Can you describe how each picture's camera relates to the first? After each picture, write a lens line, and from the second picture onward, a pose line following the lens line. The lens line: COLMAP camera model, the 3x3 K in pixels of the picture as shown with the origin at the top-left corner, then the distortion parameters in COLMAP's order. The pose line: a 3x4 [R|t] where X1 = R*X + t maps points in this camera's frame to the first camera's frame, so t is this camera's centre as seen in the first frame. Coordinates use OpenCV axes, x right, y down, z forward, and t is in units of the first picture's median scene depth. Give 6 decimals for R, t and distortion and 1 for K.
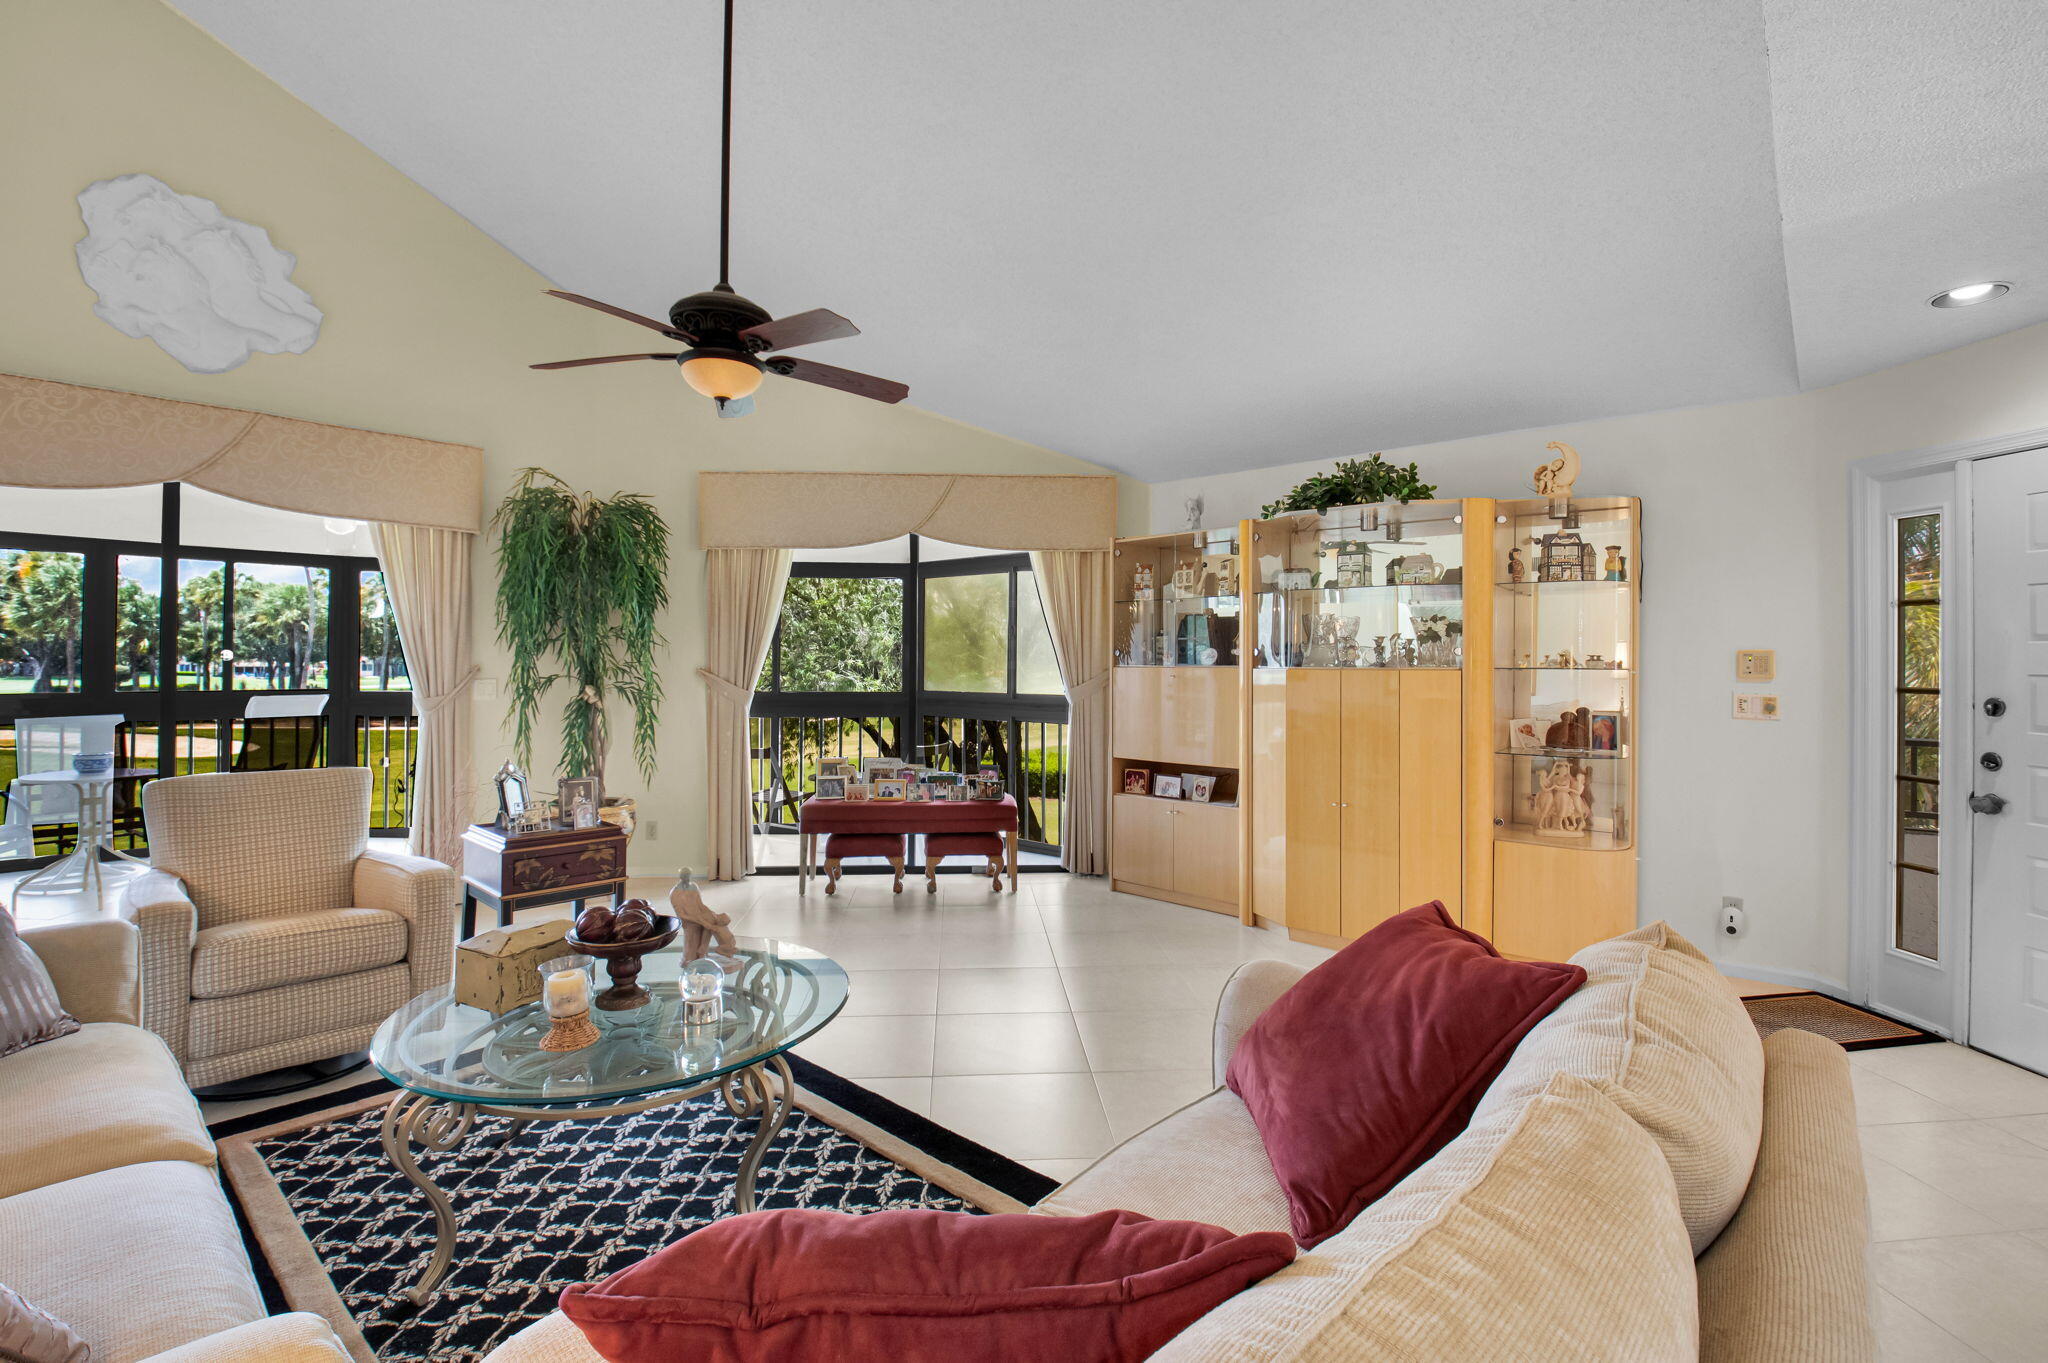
lens RADIAL K [[933.2, 0, 1066.7], [0, 933.2, 643.8], [0, 0, 1]] dist [-0.003979, -0.004839]
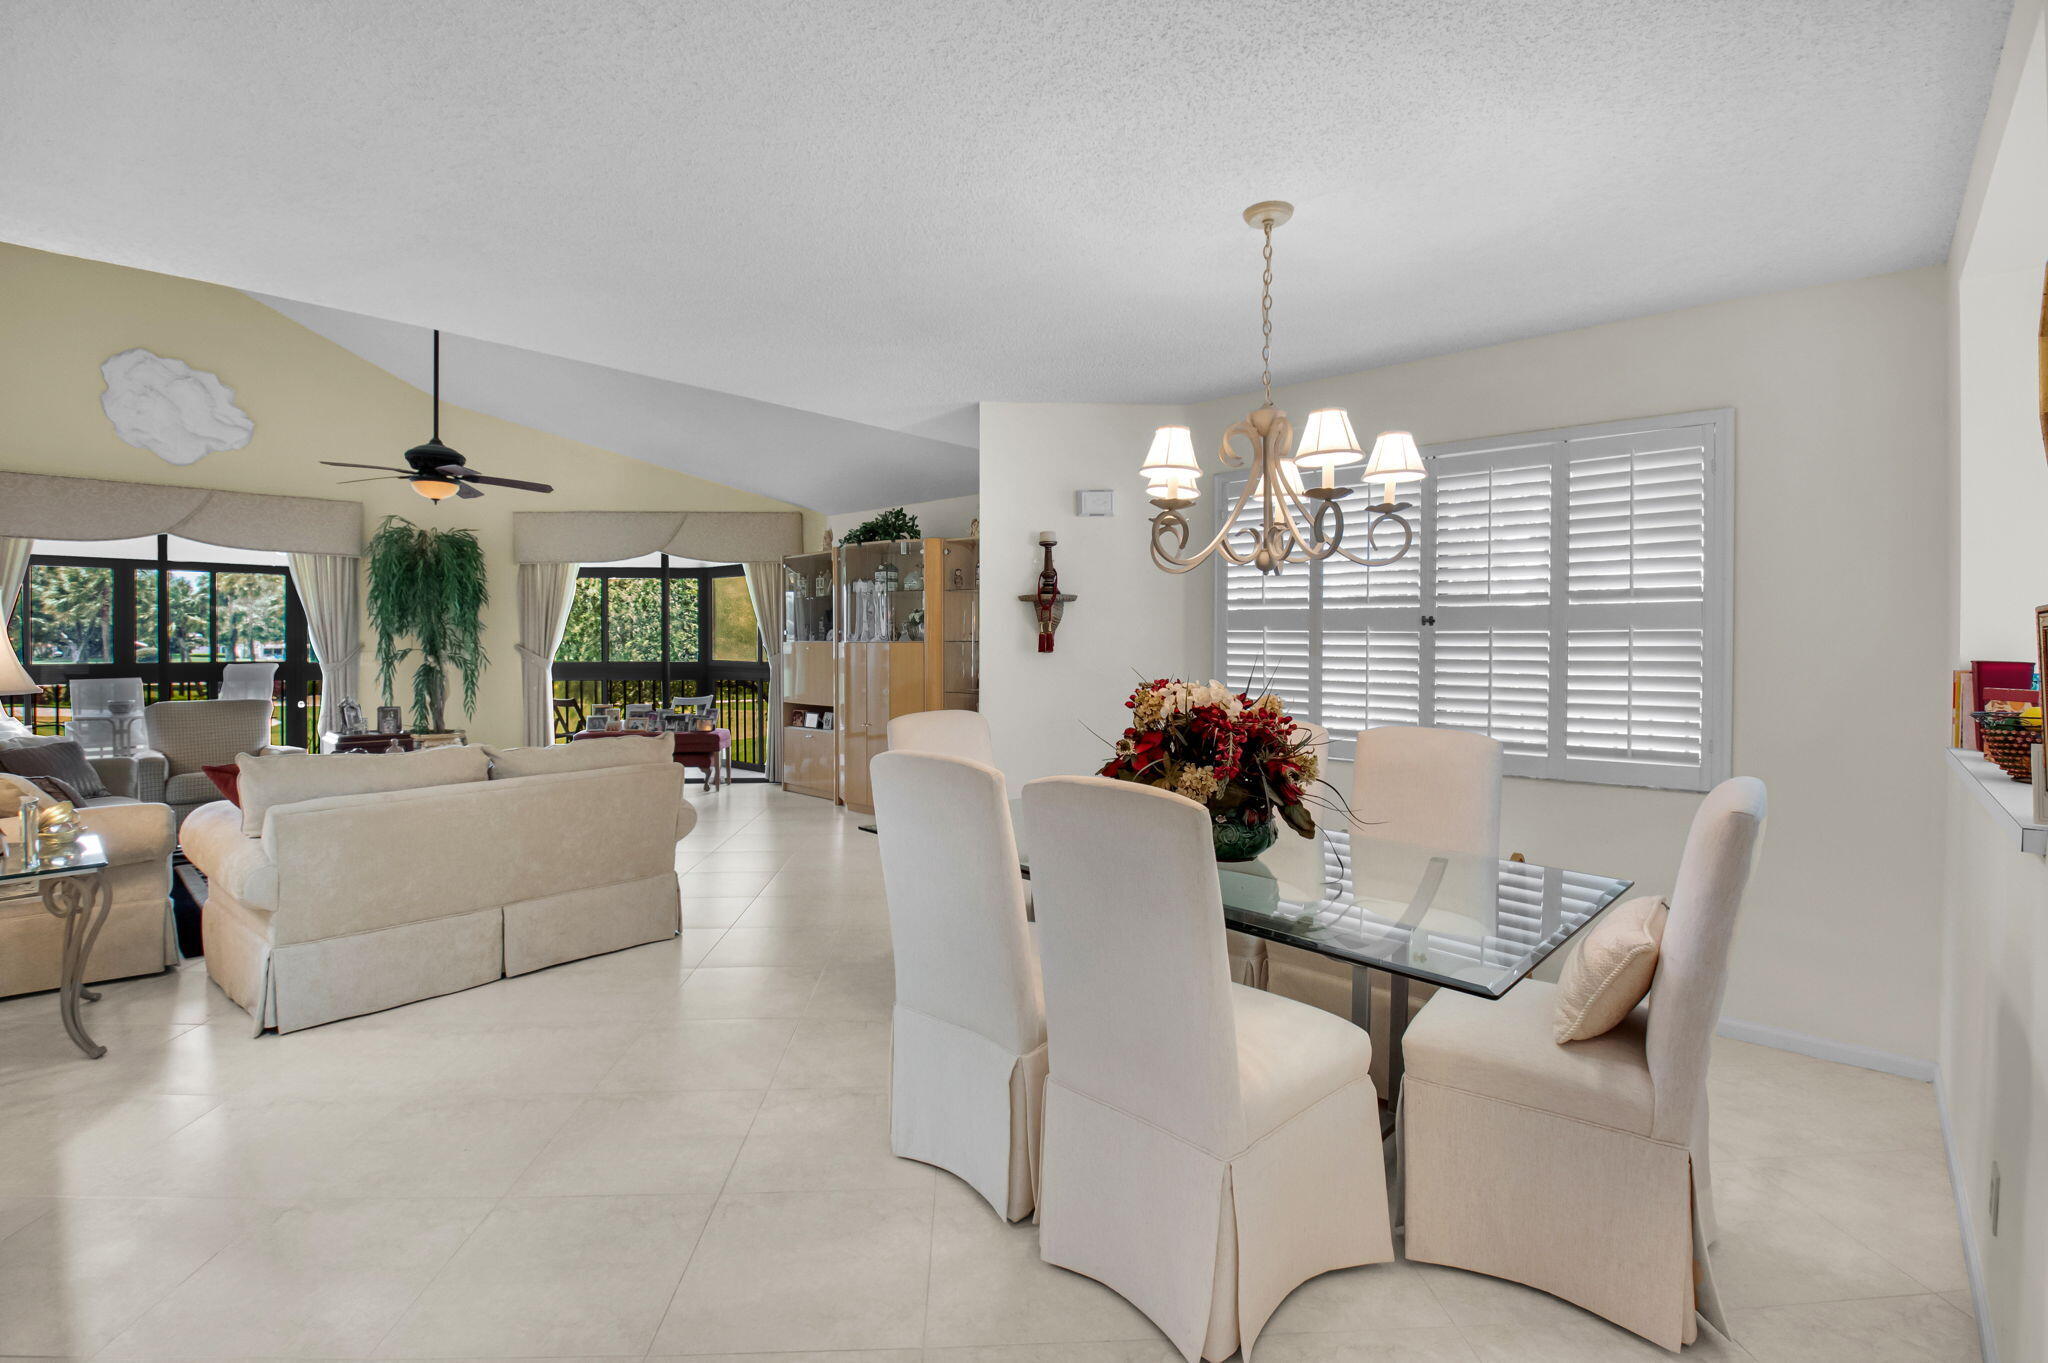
lens RADIAL K [[926.7, 0, 1066.9], [0, 926.7, 640.7], [0, 0, 1]] dist [-0.022739, 0.001861]
pose [[0.999953, -0.005555, -0.007963, 0.561446], [0.005720, 0.999767, 0.020814, -0.005840], [0.007845, -0.020859, 0.999752, -0.519686]]
